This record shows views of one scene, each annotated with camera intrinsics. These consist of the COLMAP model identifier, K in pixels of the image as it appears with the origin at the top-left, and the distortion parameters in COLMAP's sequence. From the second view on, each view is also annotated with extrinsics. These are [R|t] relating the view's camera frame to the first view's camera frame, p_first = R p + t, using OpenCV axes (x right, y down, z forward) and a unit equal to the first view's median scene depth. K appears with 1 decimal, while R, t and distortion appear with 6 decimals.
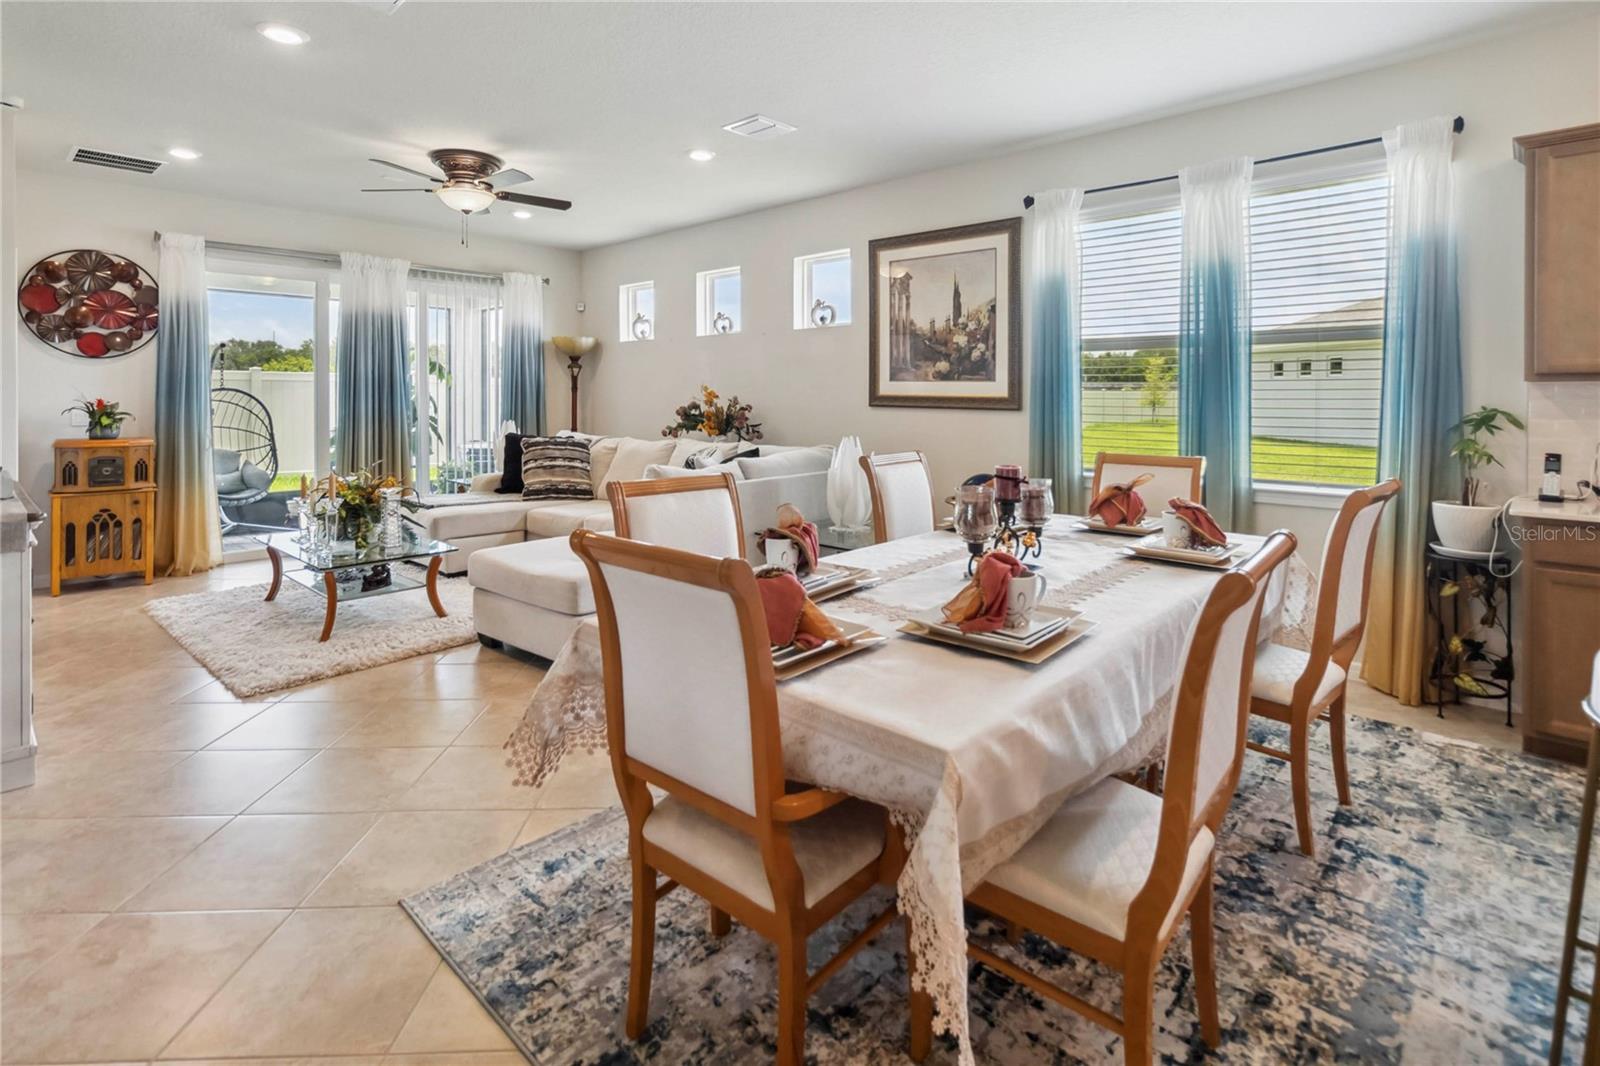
lens RADIAL K [[778.6, 0, 813.1], [0, 778.6, 406.8], [0, 0, 1]] dist [0.000745, 0.001670]
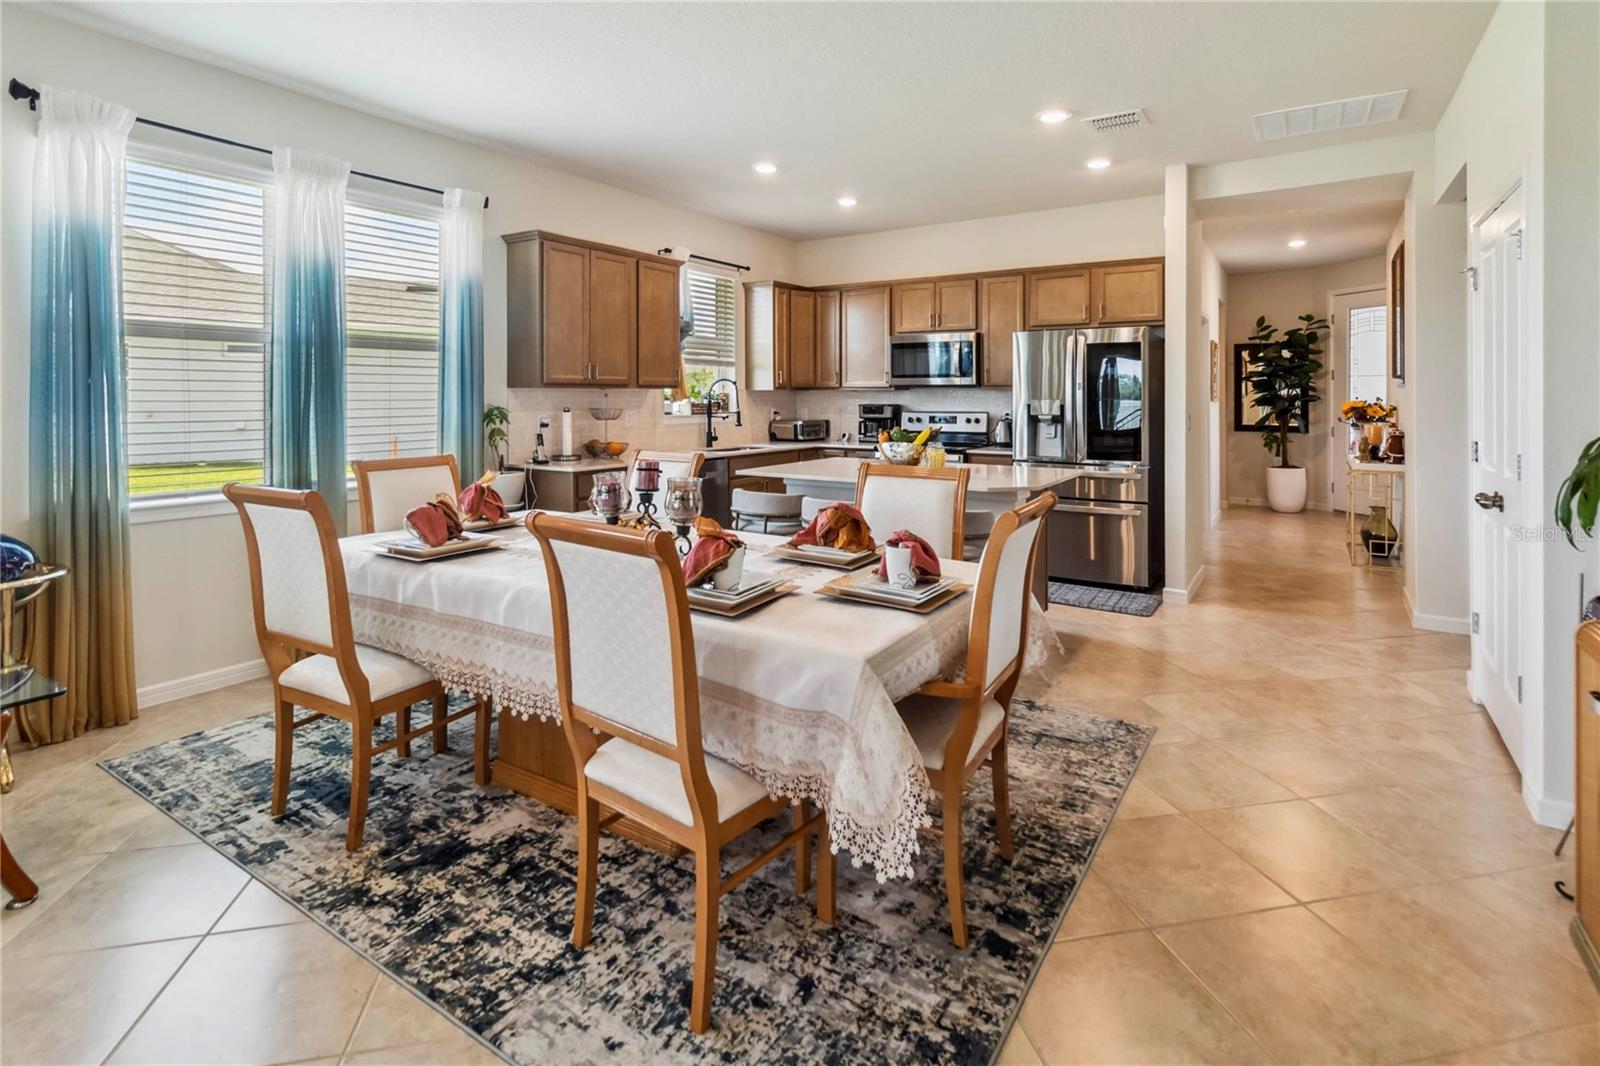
lens RADIAL K [[778.6, 0, 803.6], [0, 778.6, 397.0], [0, 0, 1]] dist [0.000745, 0.001670]
pose [[-0.175313, -0.001689, 0.984511, -0.430719], [0.012964, 0.999908, 0.004023, -0.008087], [-0.984427, 0.013468, -0.175275, 0.459896]]
